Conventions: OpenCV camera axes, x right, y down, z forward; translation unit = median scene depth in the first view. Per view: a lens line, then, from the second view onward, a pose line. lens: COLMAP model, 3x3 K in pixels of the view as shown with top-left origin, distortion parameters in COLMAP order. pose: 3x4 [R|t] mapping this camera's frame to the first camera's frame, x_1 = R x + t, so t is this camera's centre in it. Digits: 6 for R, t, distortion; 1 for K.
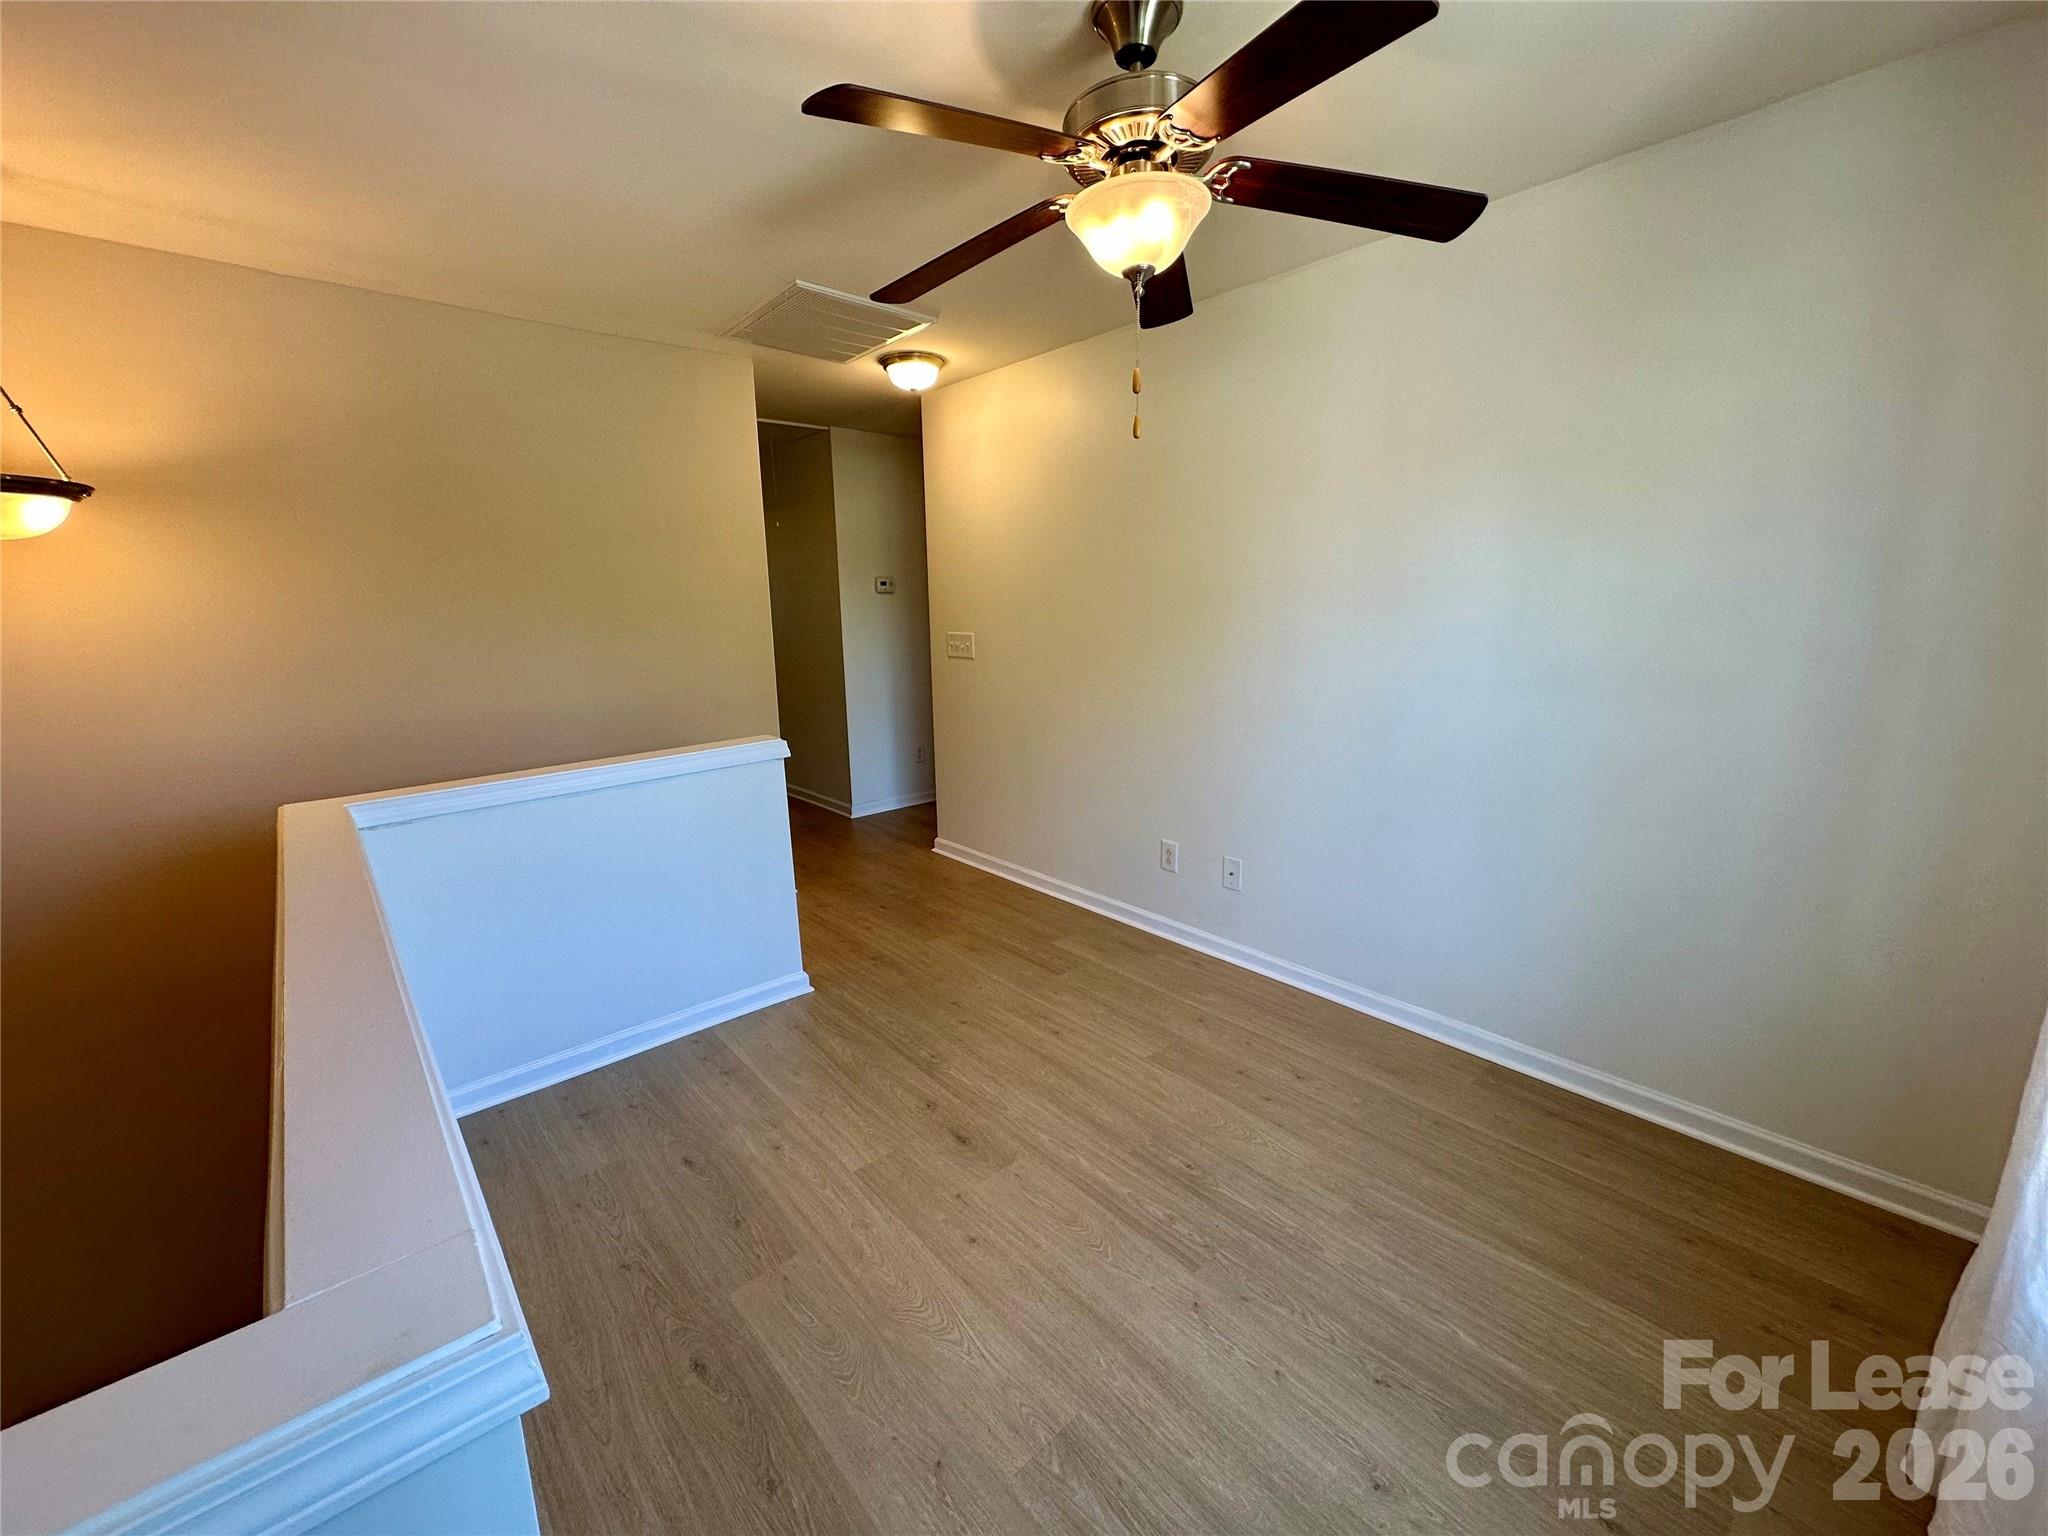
lens RADIAL K [[816.2, 0, 1022.7], [0, 816.2, 767.2], [0, 0, 1]] dist [-0.002529, 0.000188]
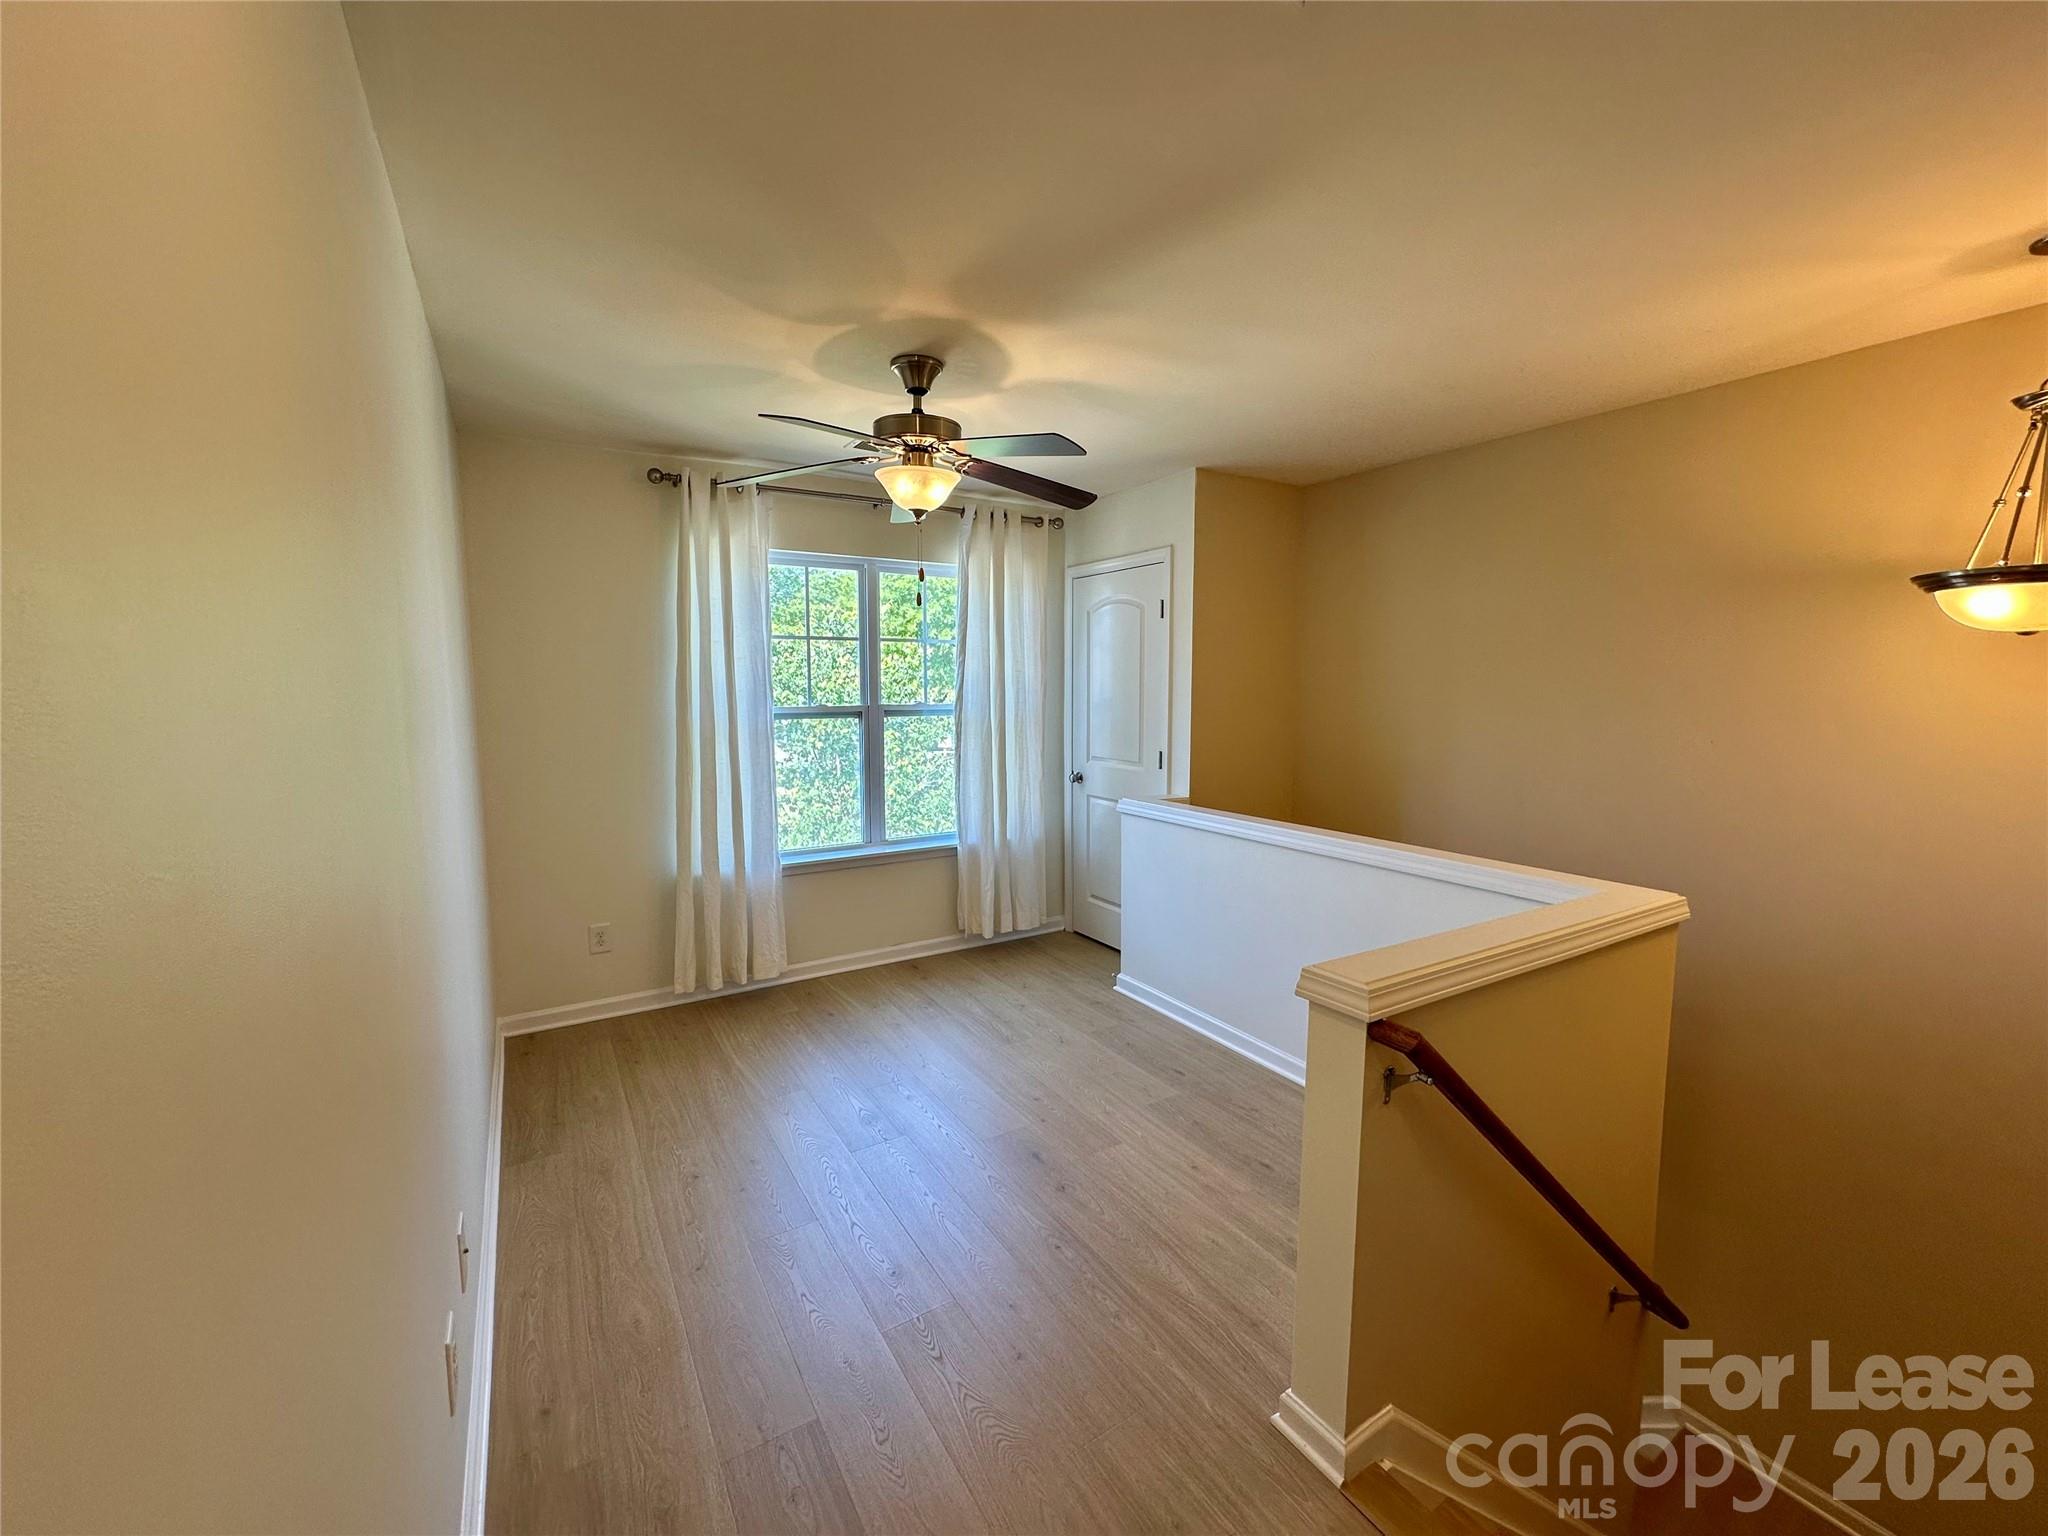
lens RADIAL K [[816.2, 0, 1022.7], [0, 816.2, 767.2], [0, 0, 1]] dist [-0.002529, 0.000188]
pose [[-0.985509, 0.000873, 0.169619, -0.240516], [0.053214, 0.951093, 0.304287, -0.405504], [-0.161058, 0.308904, -0.937357, 1.814876]]
